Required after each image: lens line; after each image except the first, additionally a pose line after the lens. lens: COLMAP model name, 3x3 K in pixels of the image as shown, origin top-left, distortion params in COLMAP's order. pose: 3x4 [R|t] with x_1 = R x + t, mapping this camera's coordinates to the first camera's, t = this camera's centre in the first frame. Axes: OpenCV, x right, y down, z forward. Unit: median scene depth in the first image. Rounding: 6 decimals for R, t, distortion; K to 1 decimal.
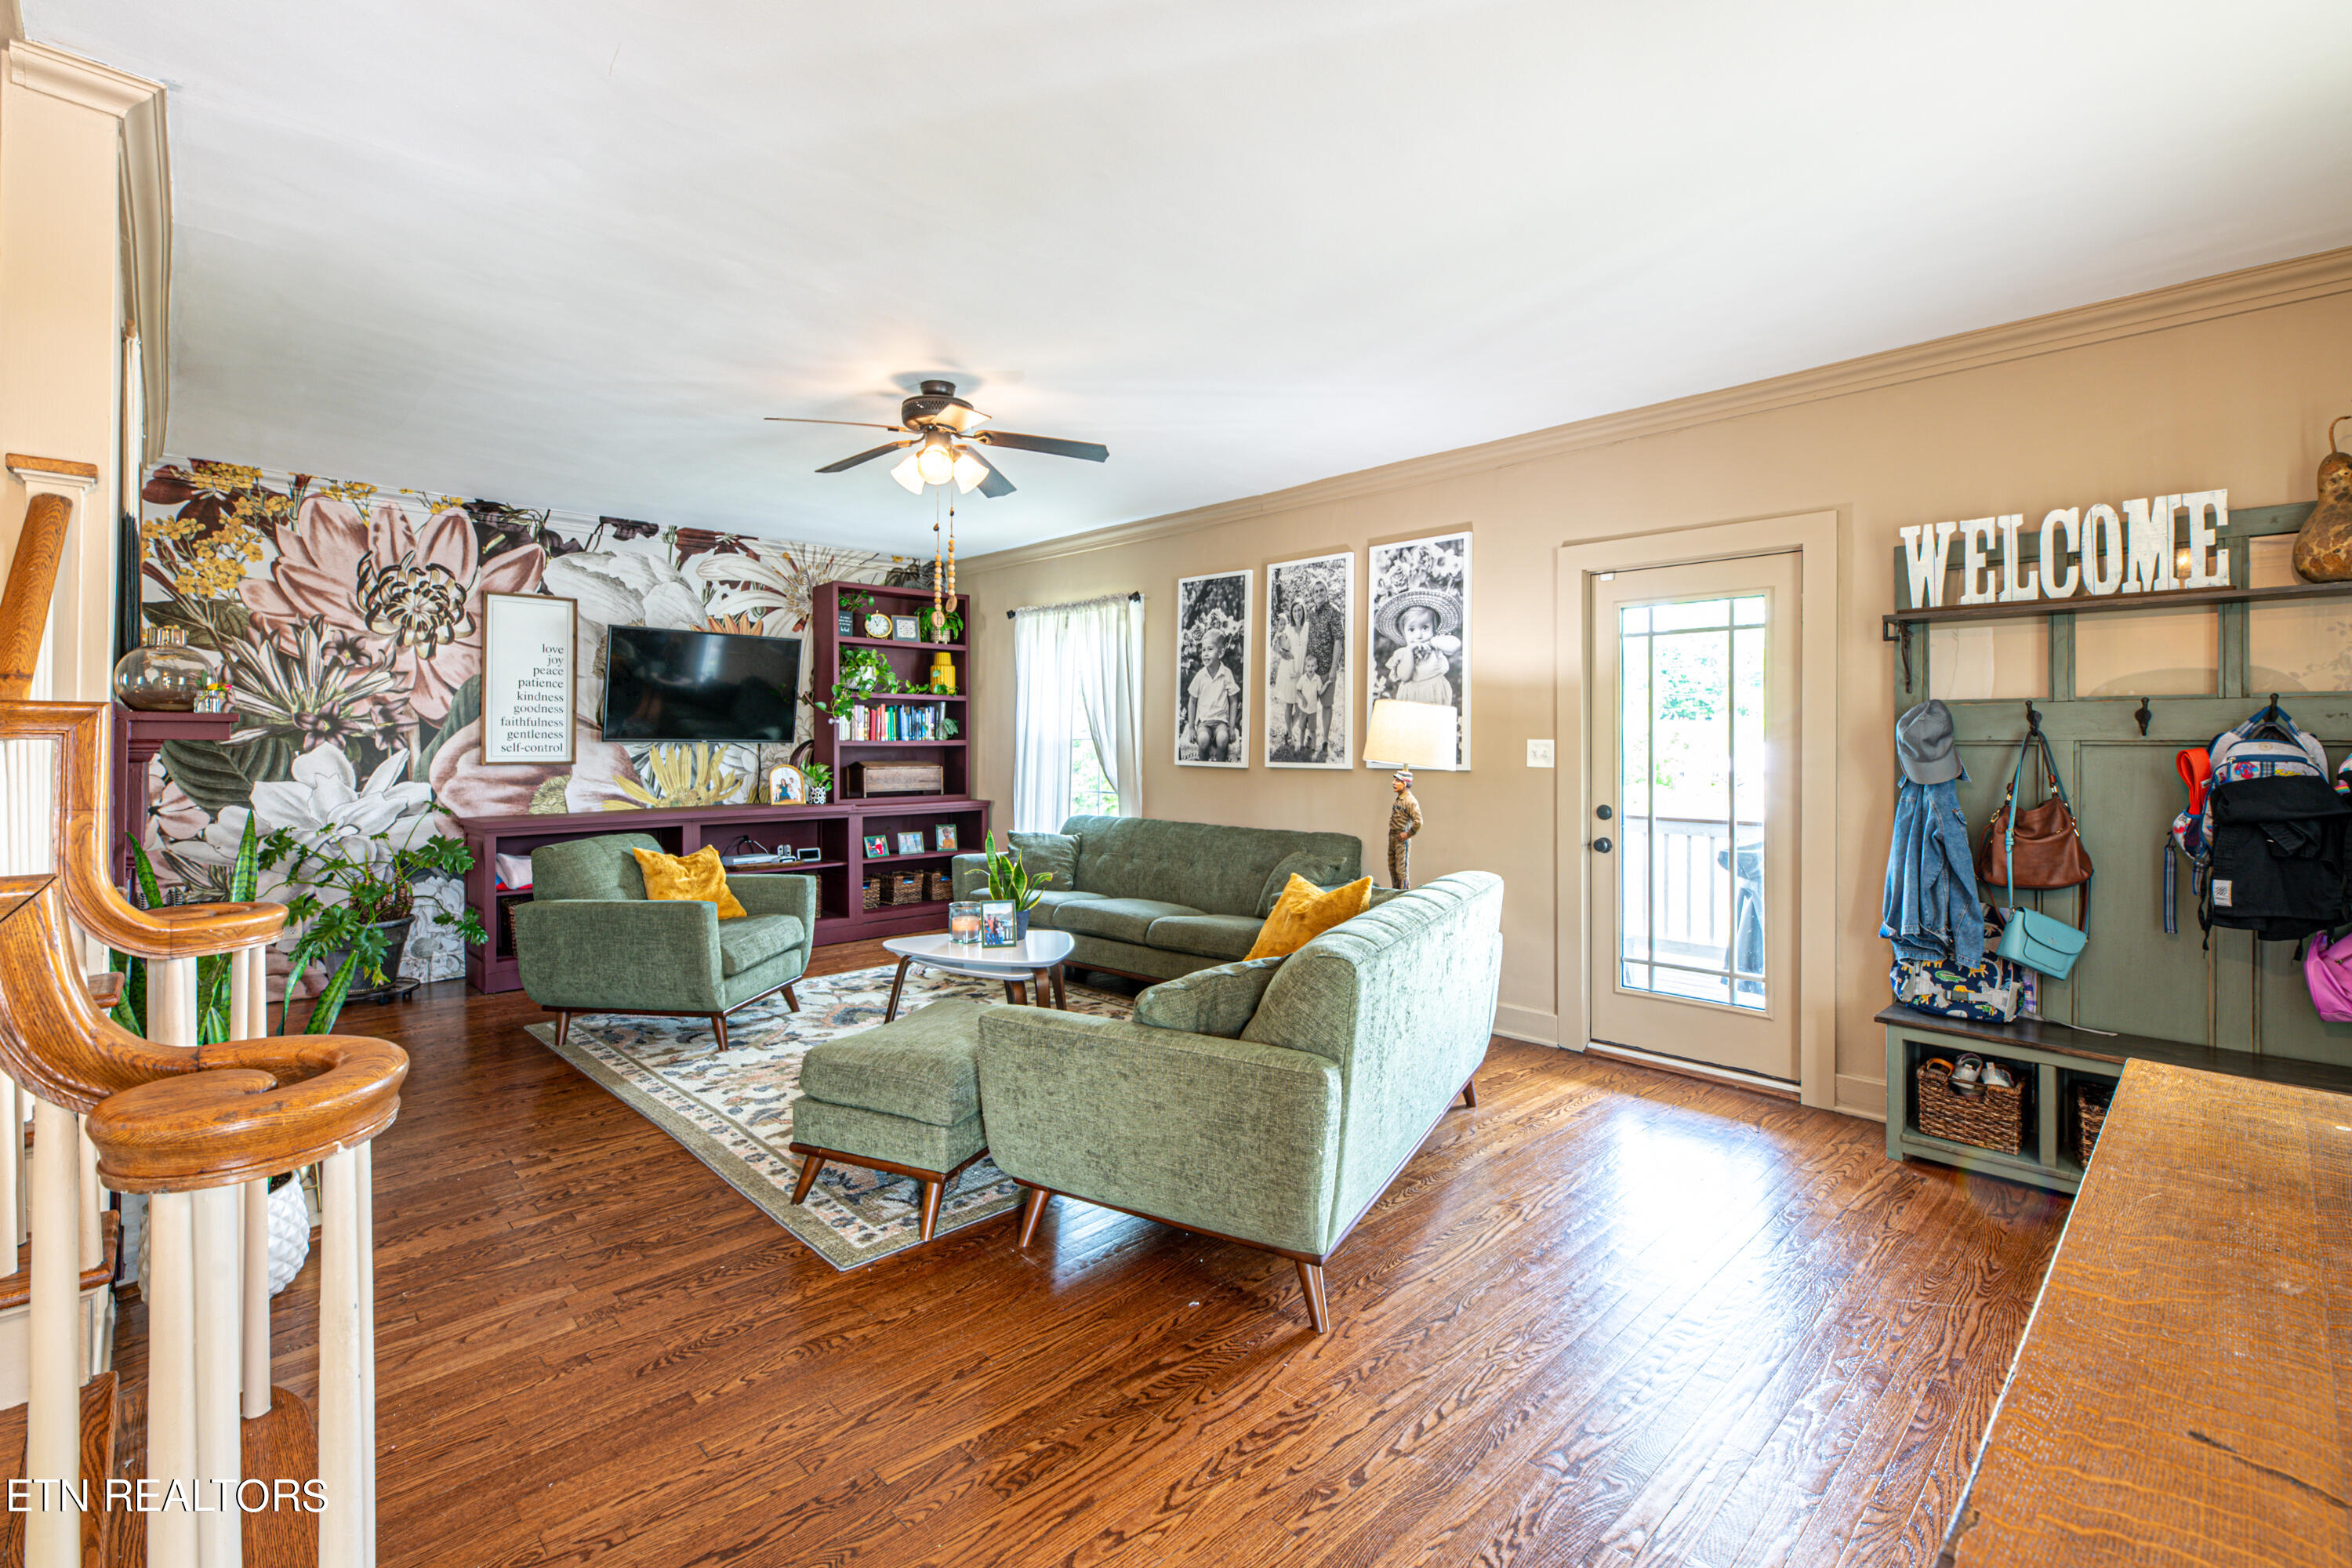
lens RADIAL K [[1030.7, 0, 1146.6], [0, 1030.7, 742.3], [0, 0, 1]] dist [-0.000193, -0.002350]
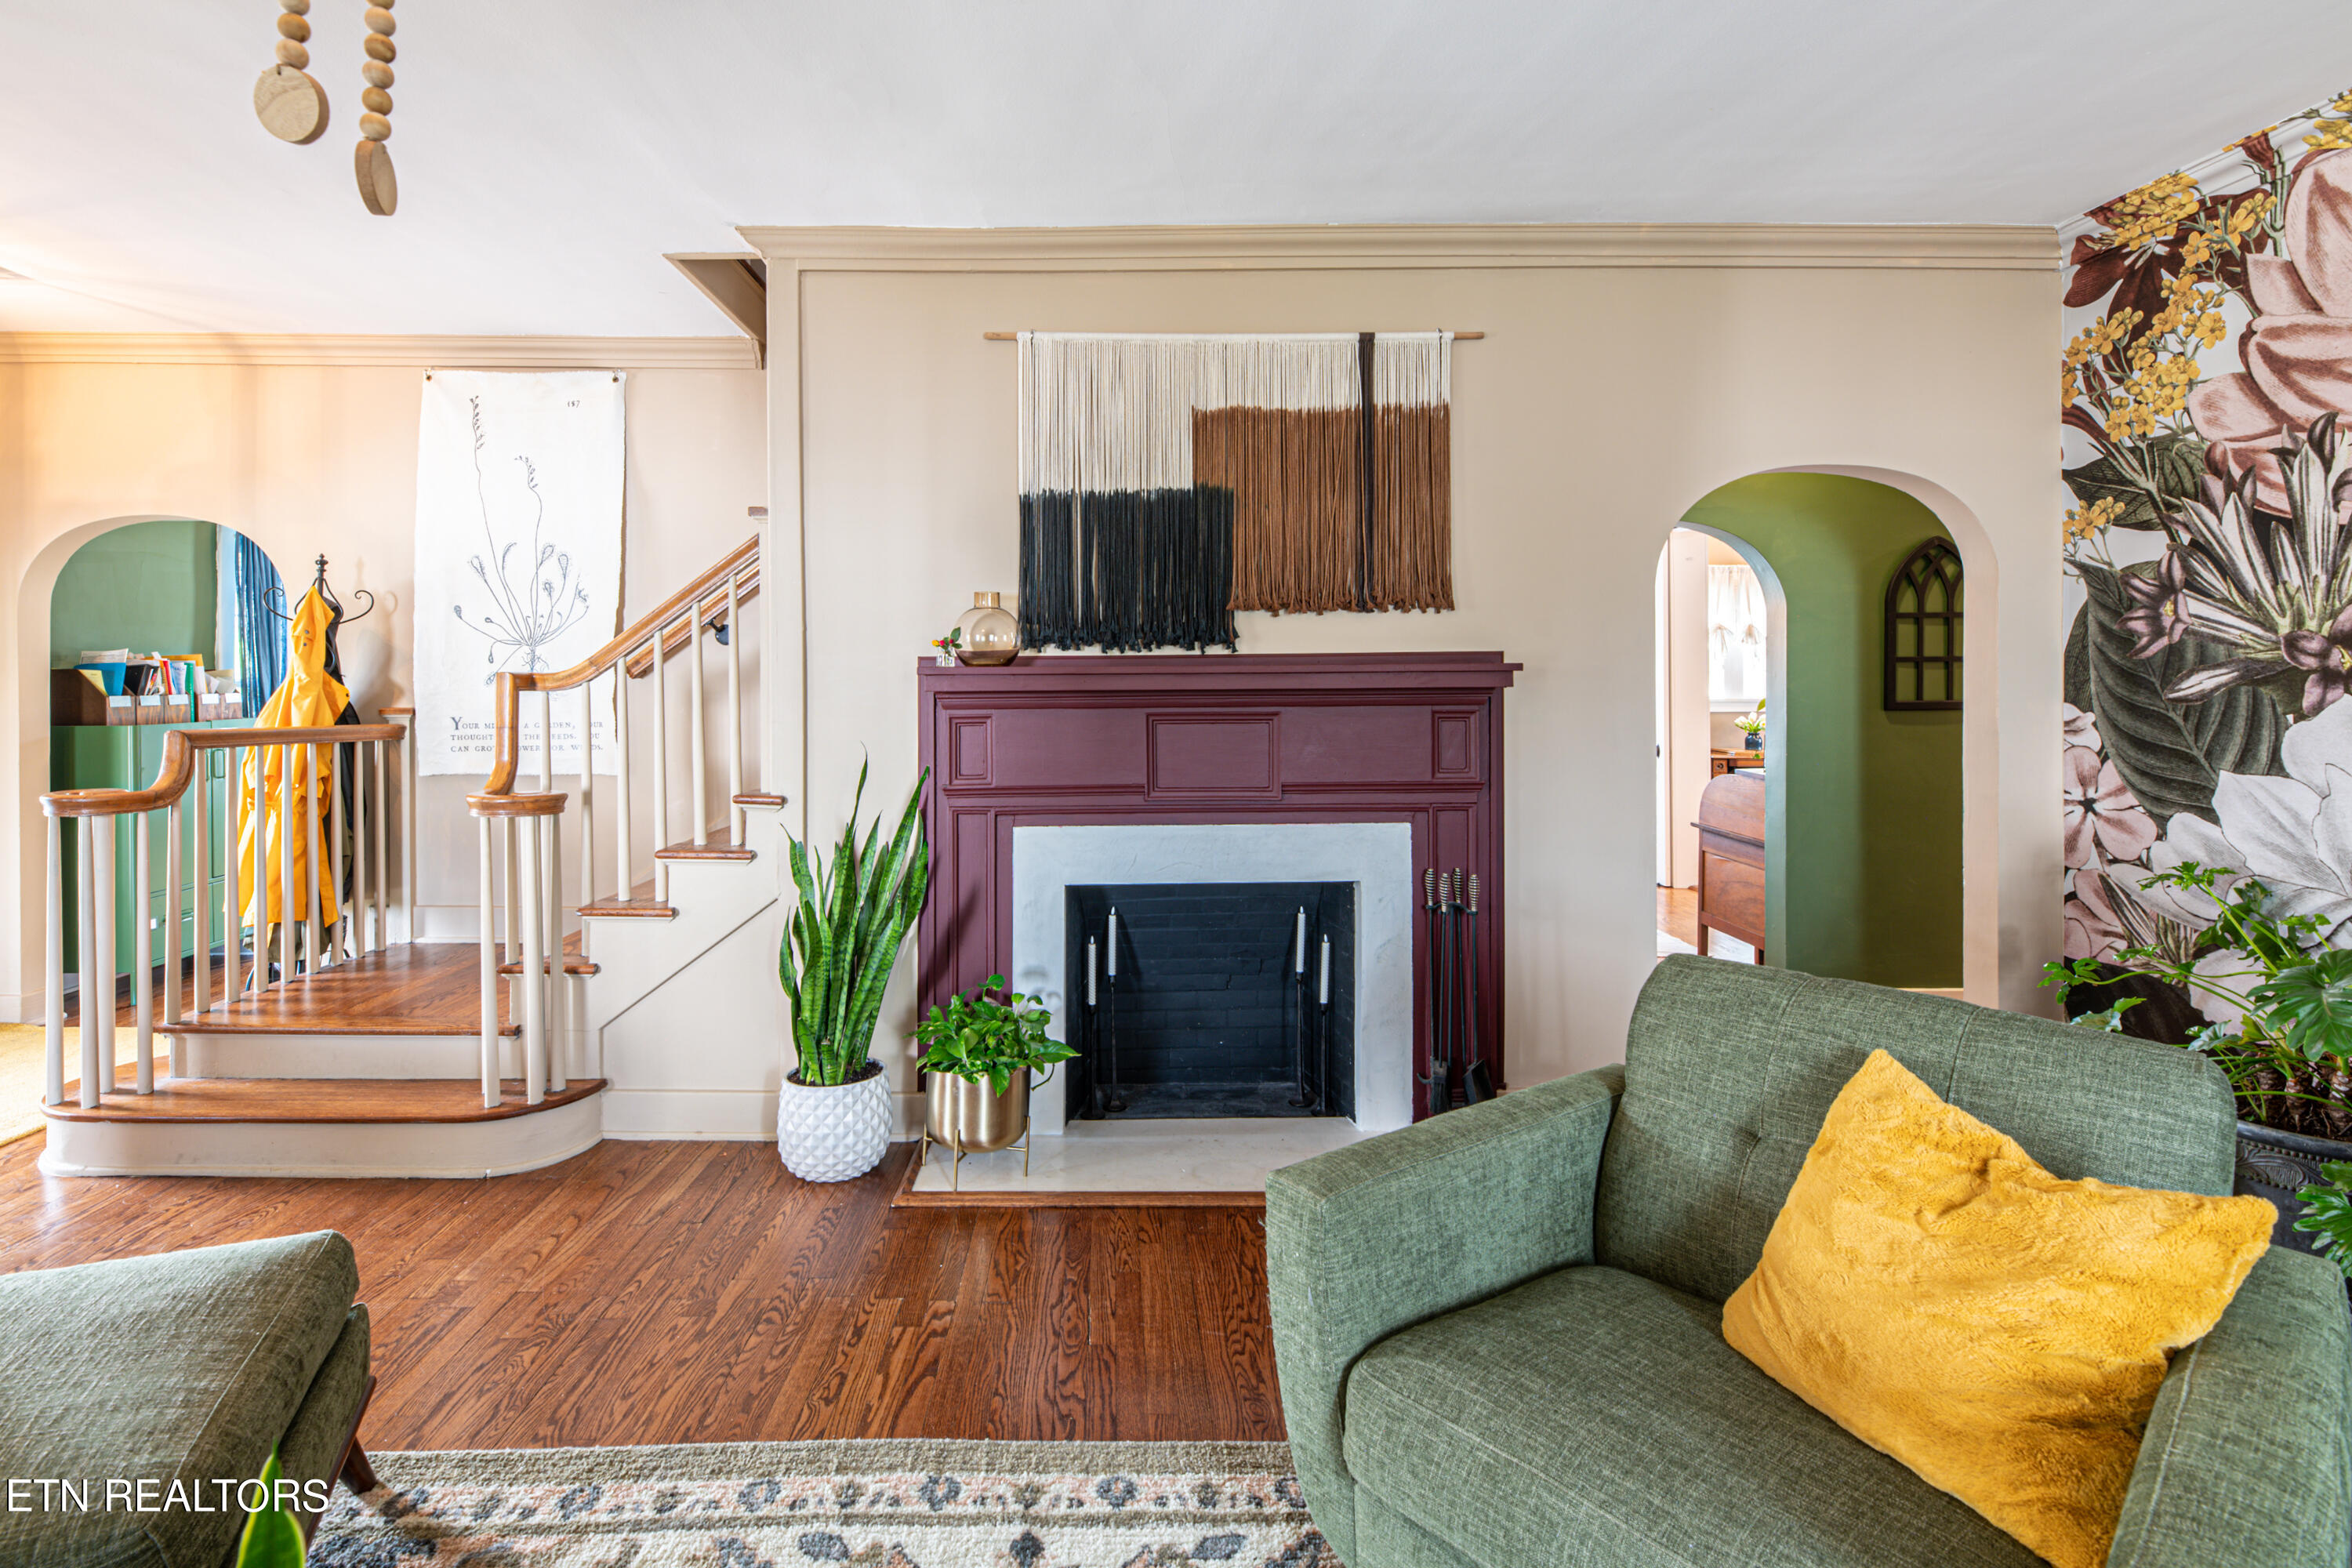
lens RADIAL K [[1078.7, 0, 1164.1], [0, 1078.7, 671.6], [0, 0, 1]] dist [0.002197, -0.000821]
pose [[-0.682361, -0.008338, -0.730968, -0.106642], [-0.000720, 0.999942, -0.010734, -0.005395], [0.731015, -0.006798, -0.682328, 0.946335]]
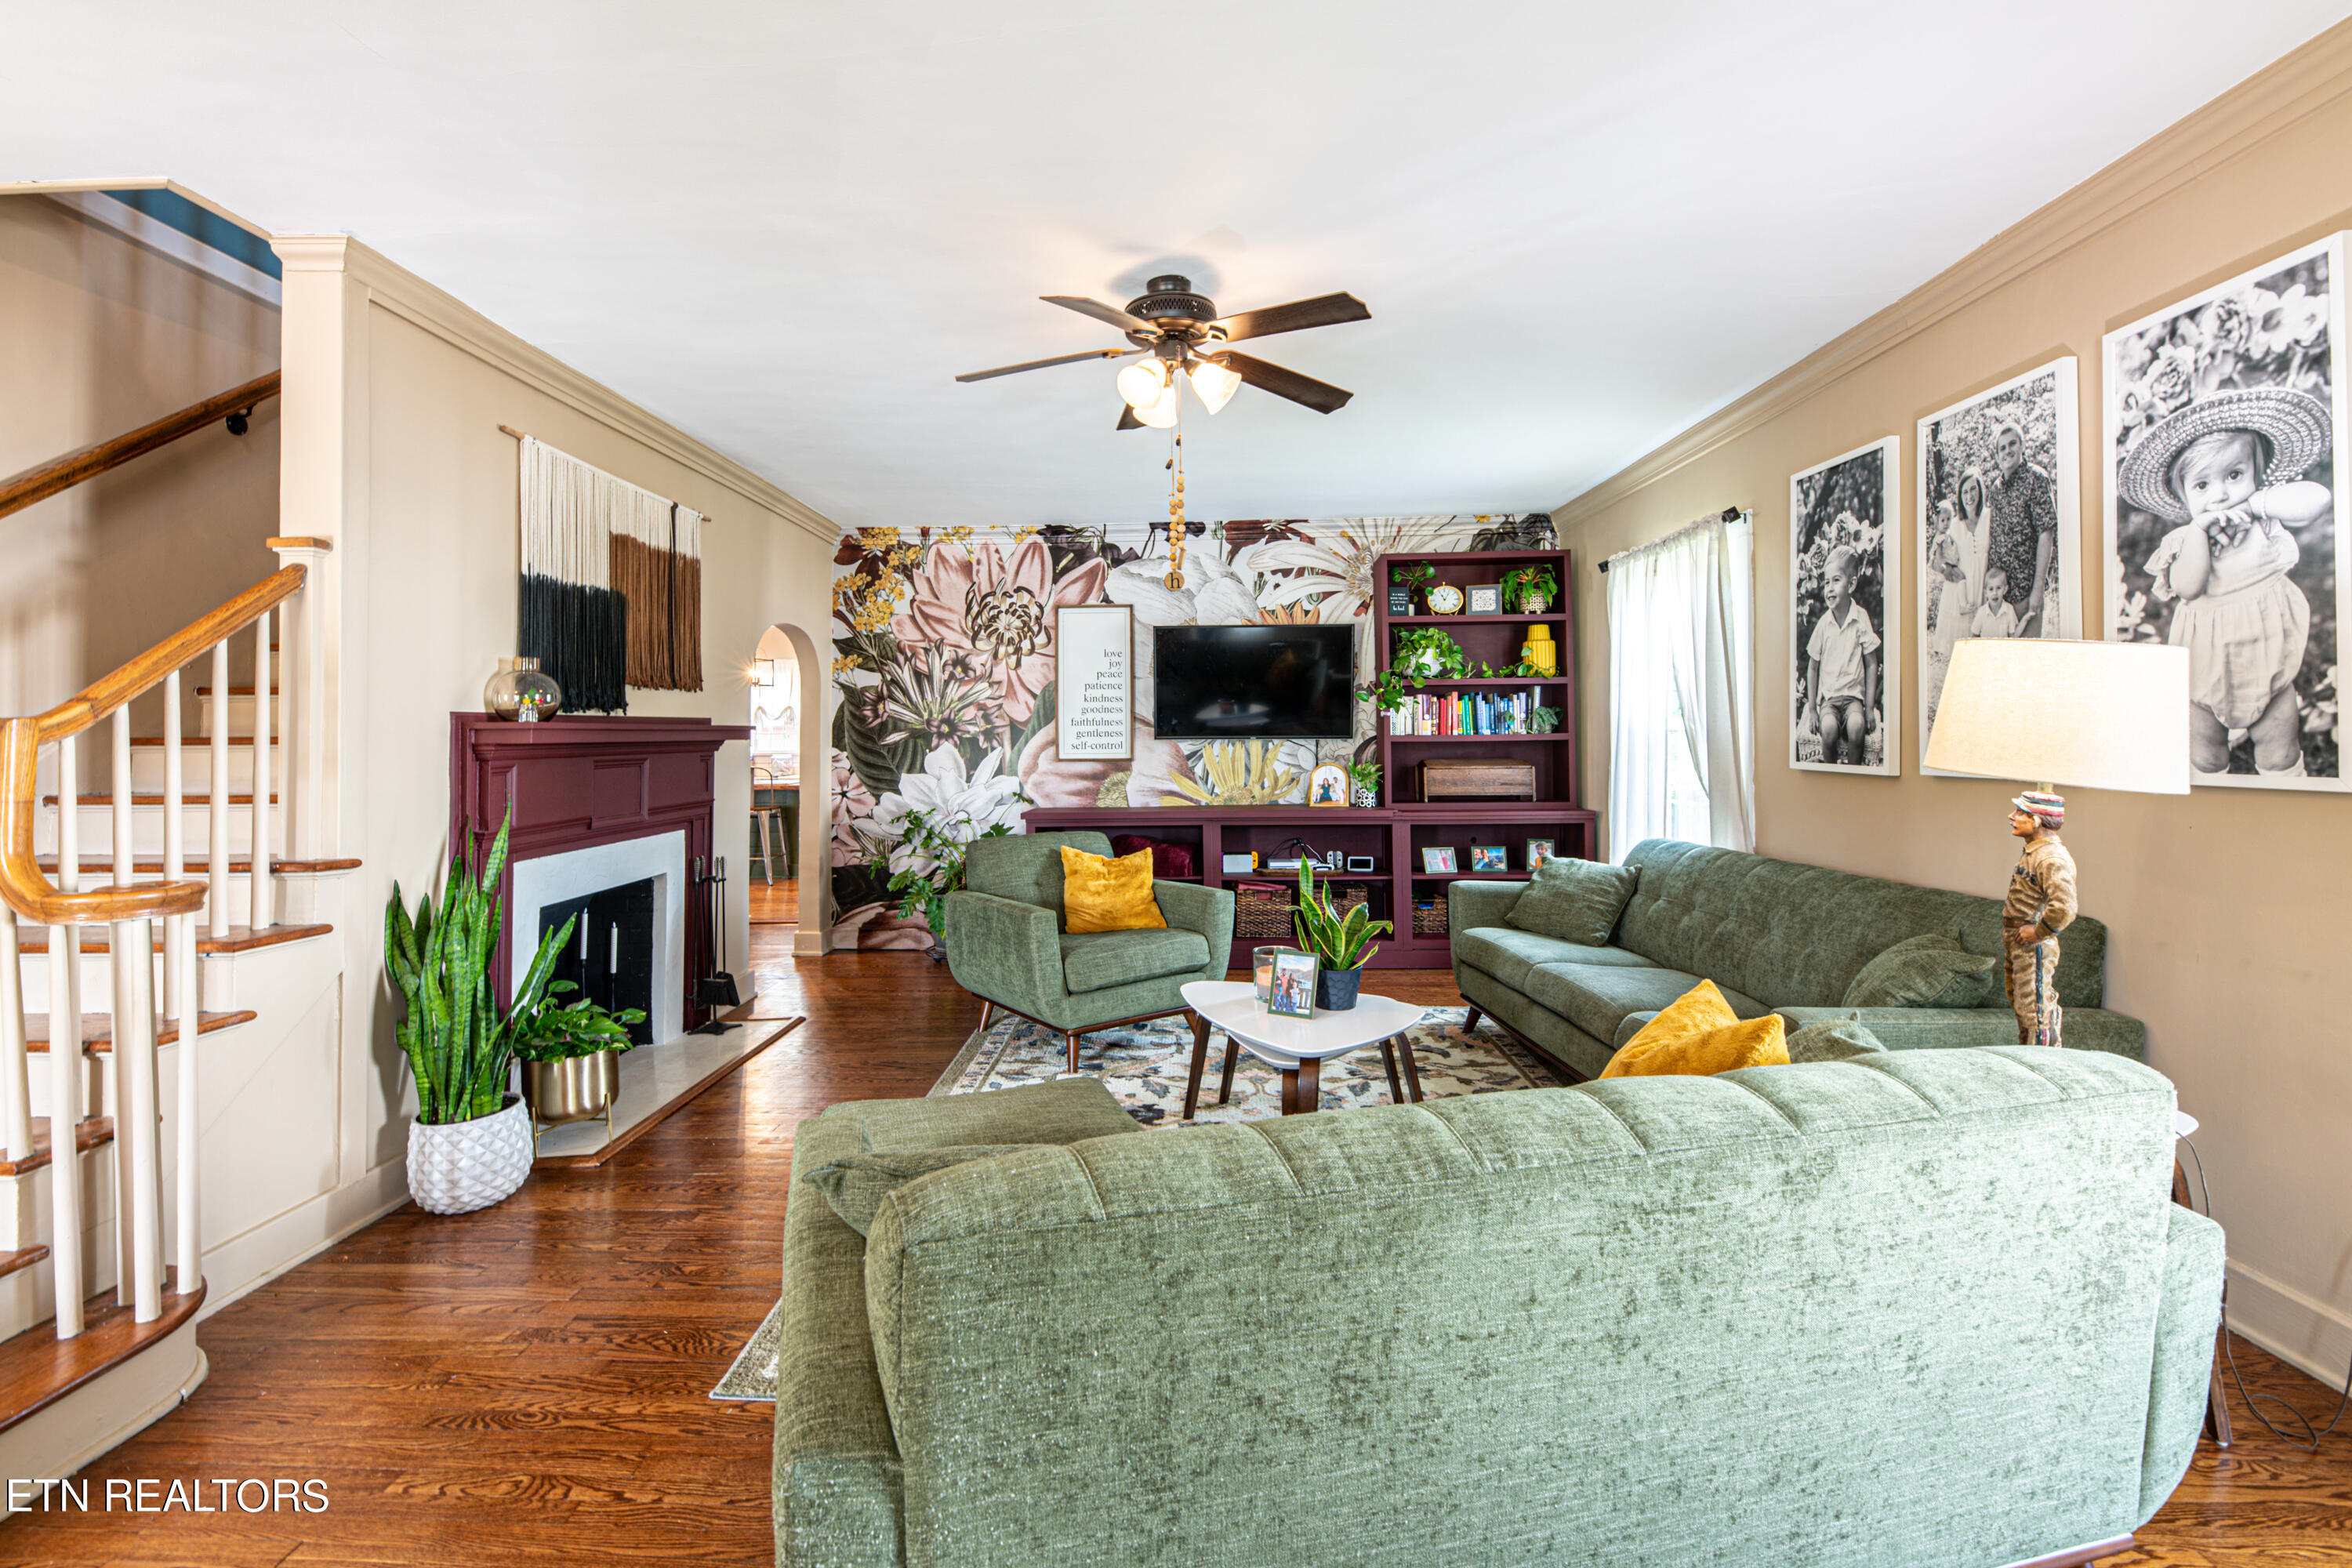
lens RADIAL K [[1030.7, 0, 1151.3], [0, 1030.7, 724.3], [0, 0, 1]] dist [-0.000193, -0.002350]
pose [[0.689607, -0.018599, -0.723945, 0.258735], [0.010071, 0.999820, -0.016093, 0.000927], [0.724114, 0.003807, 0.689670, 0.332221]]
